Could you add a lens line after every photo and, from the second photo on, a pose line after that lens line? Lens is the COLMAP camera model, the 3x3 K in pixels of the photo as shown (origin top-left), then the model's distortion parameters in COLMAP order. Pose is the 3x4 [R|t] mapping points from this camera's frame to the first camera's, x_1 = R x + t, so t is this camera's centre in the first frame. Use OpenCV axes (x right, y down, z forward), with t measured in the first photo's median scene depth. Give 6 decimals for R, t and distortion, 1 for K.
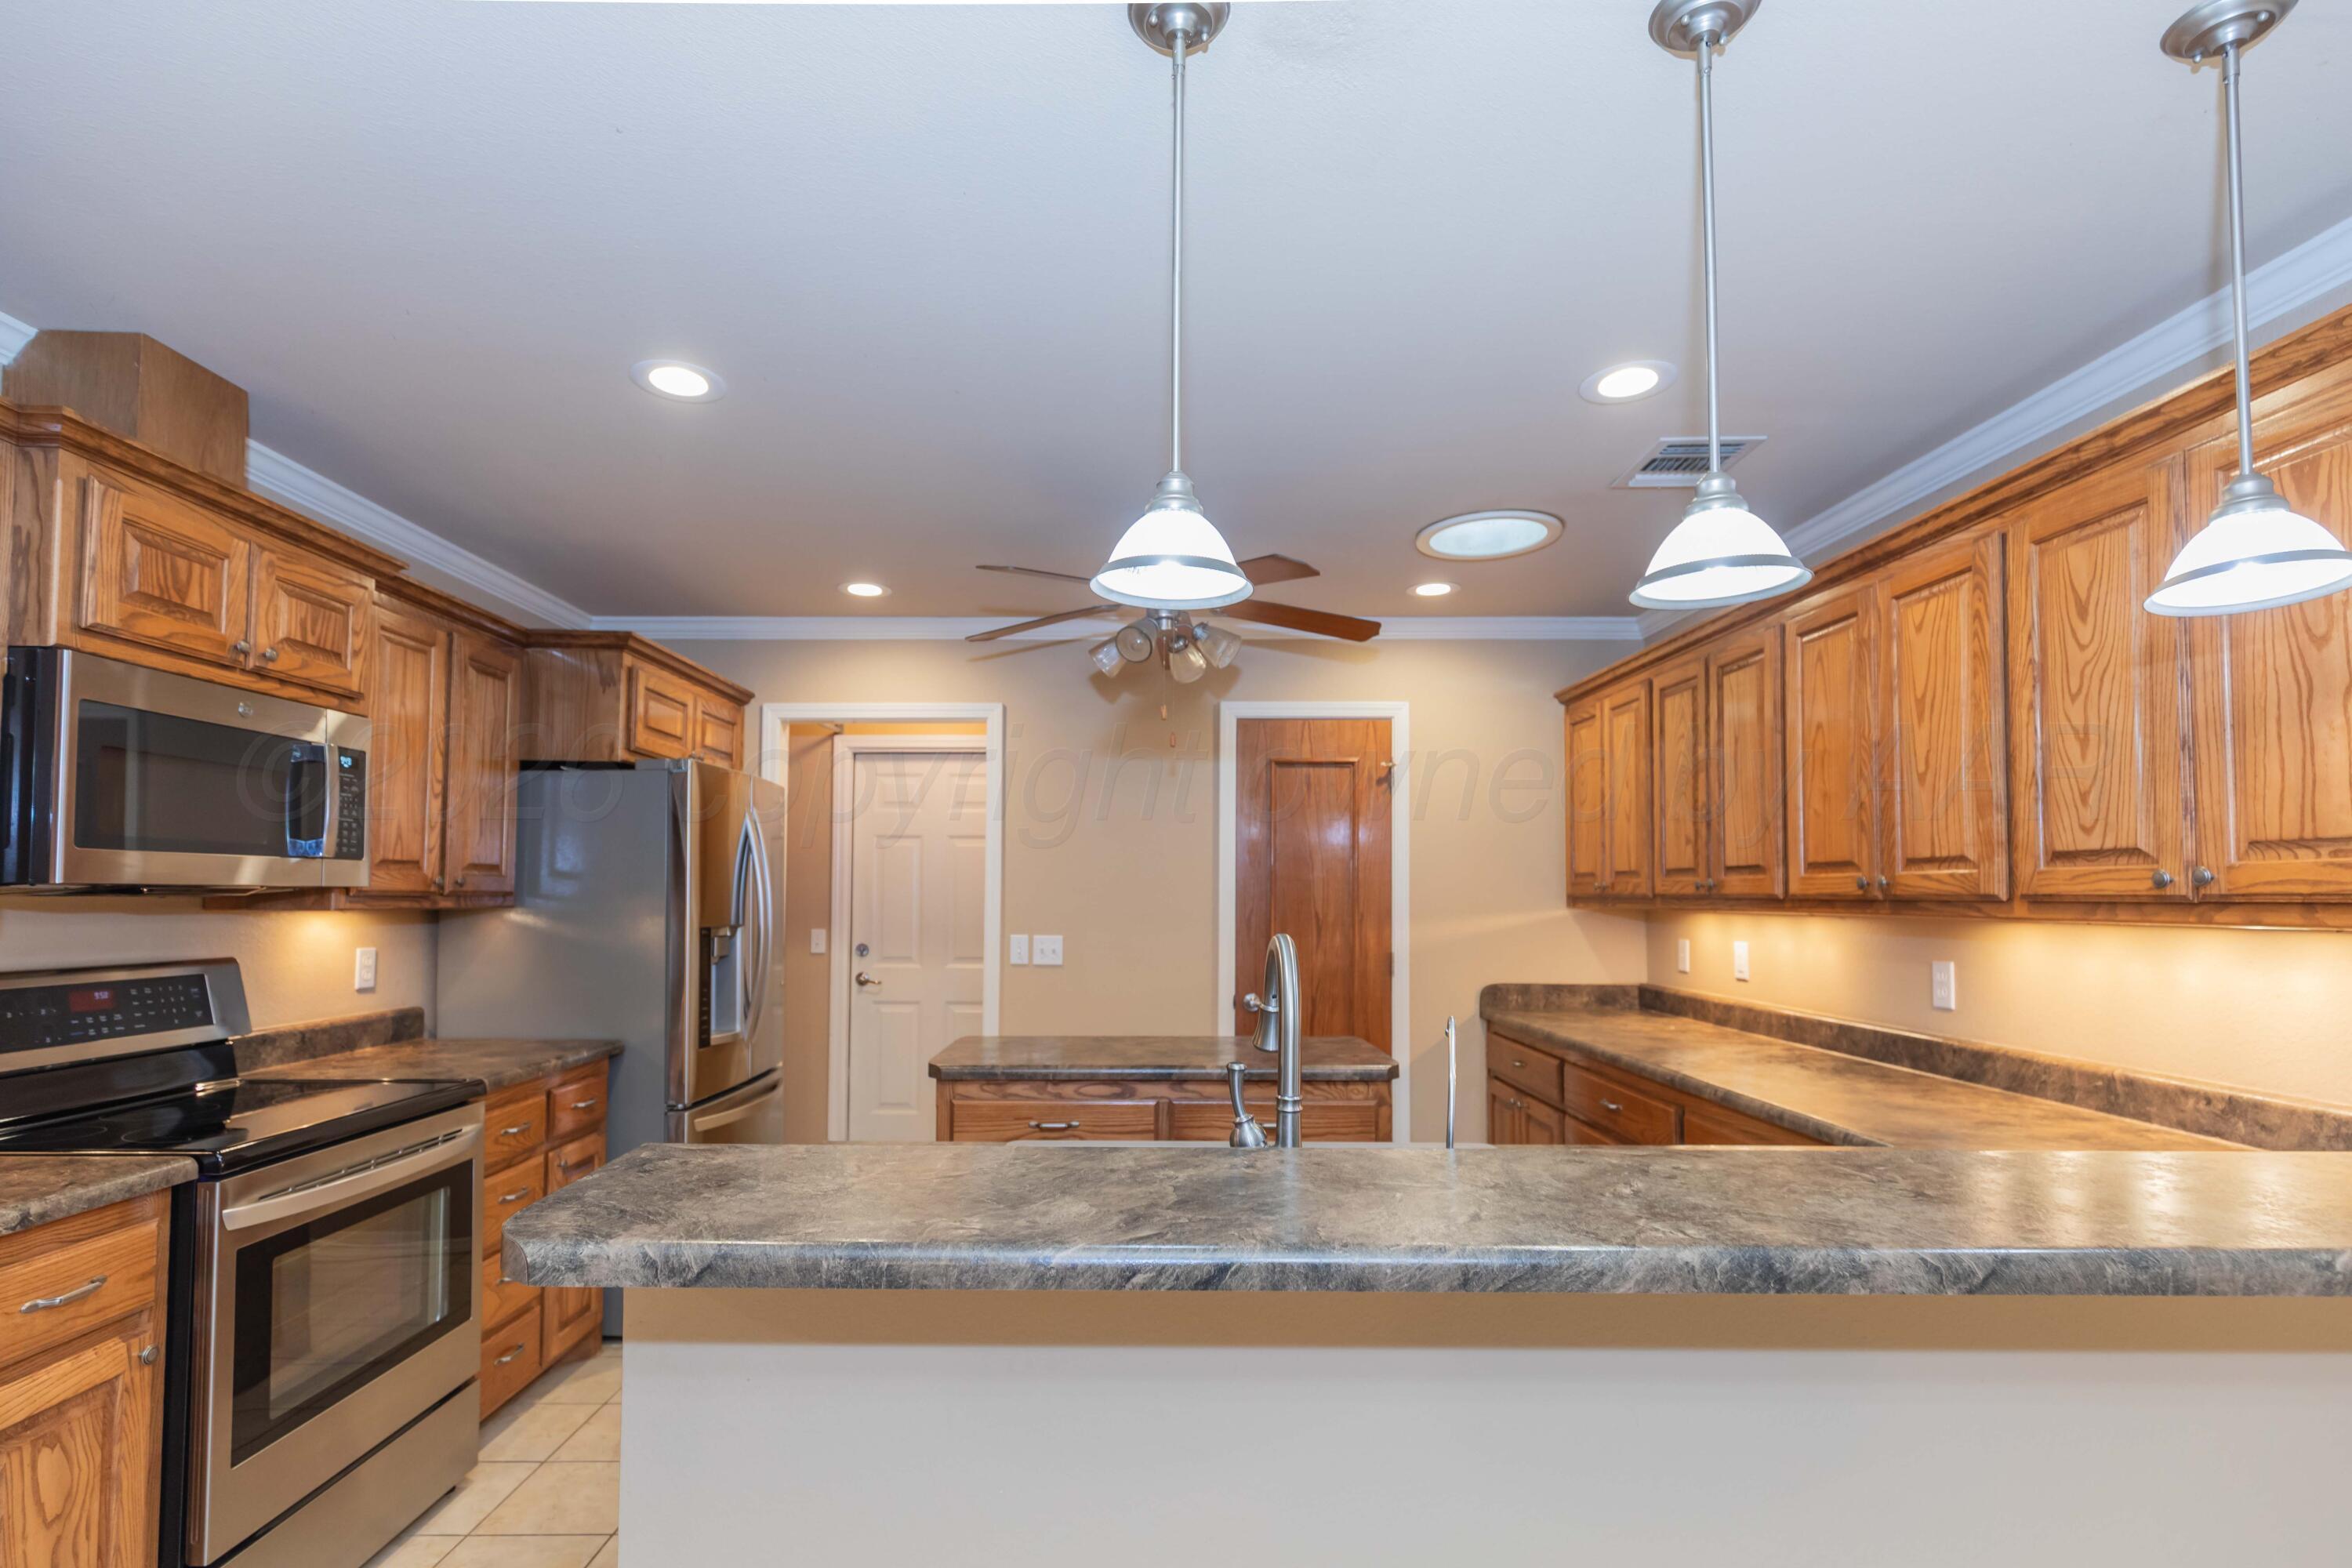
lens RADIAL K [[1088.3, 0, 1115.6], [0, 1088.3, 860.8], [0, 0, 1]] dist [0.006852, -0.001884]
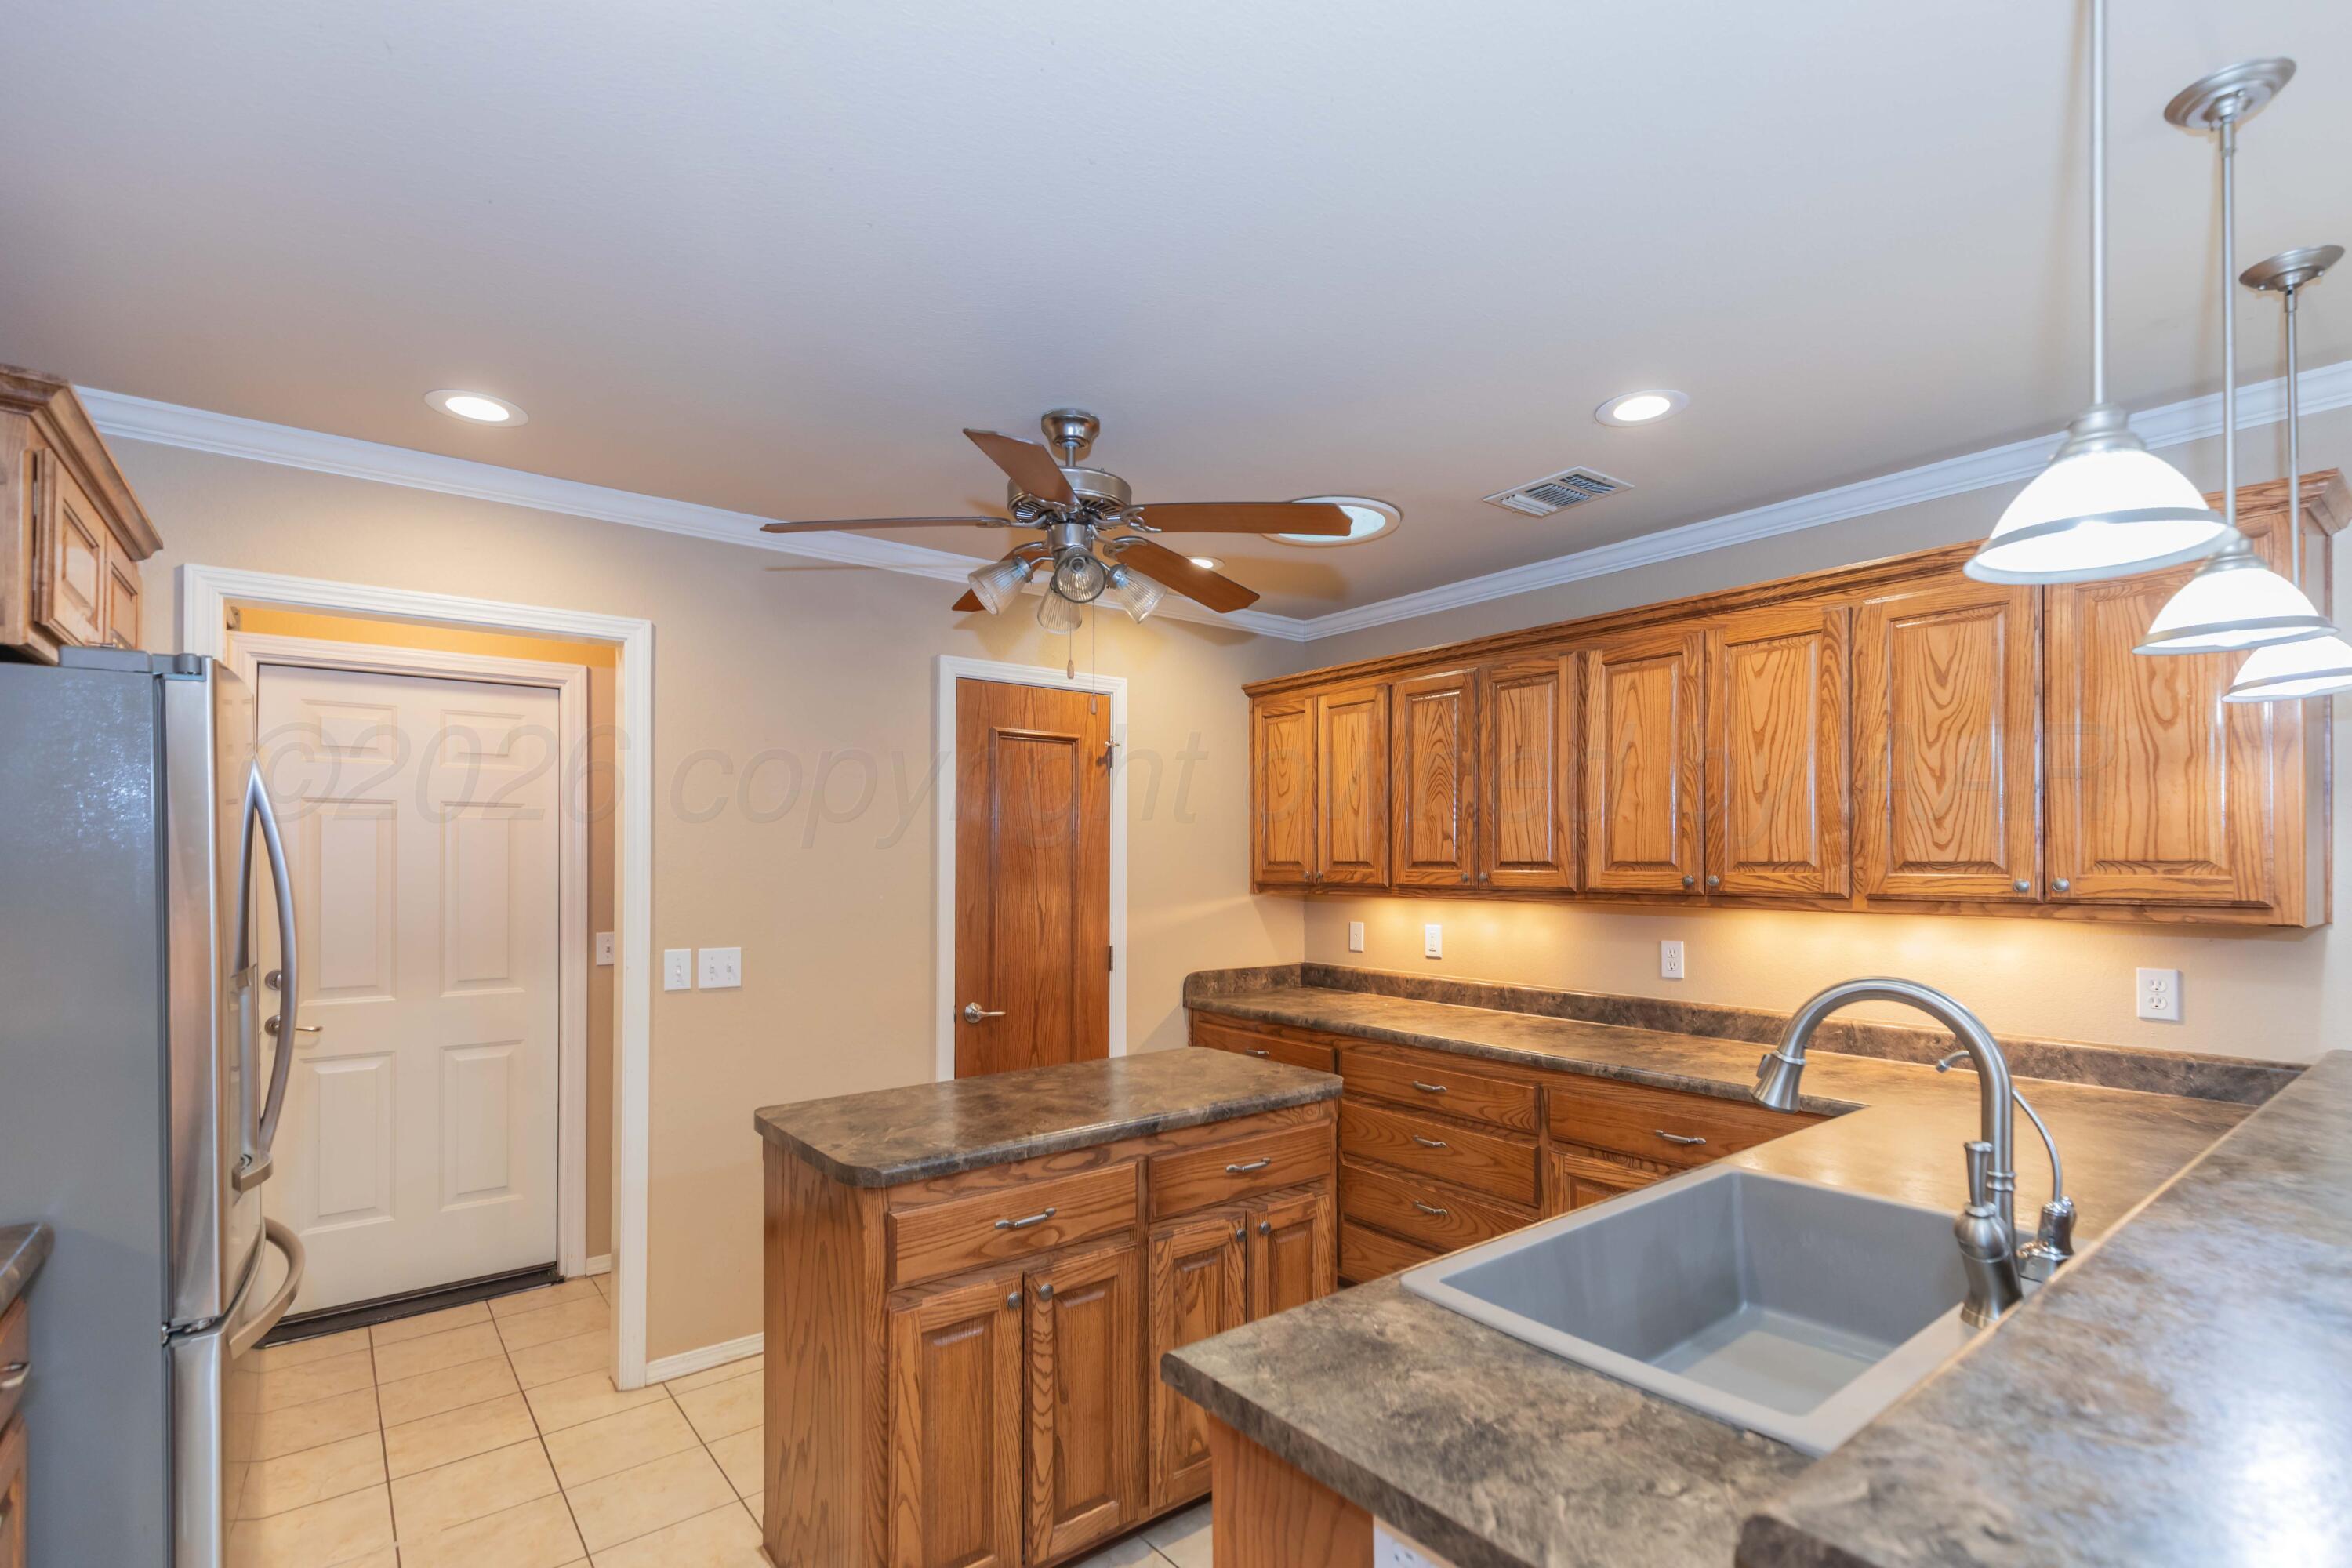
lens RADIAL K [[1088.3, 0, 1166.6], [0, 1088.3, 858.3], [0, 0, 1]] dist [0.006852, -0.001884]
pose [[0.780889, -0.002278, 0.624666, -0.481432], [-0.015235, 0.999626, 0.022691, -0.021362], [-0.624484, -0.027236, 0.780562, 0.405495]]
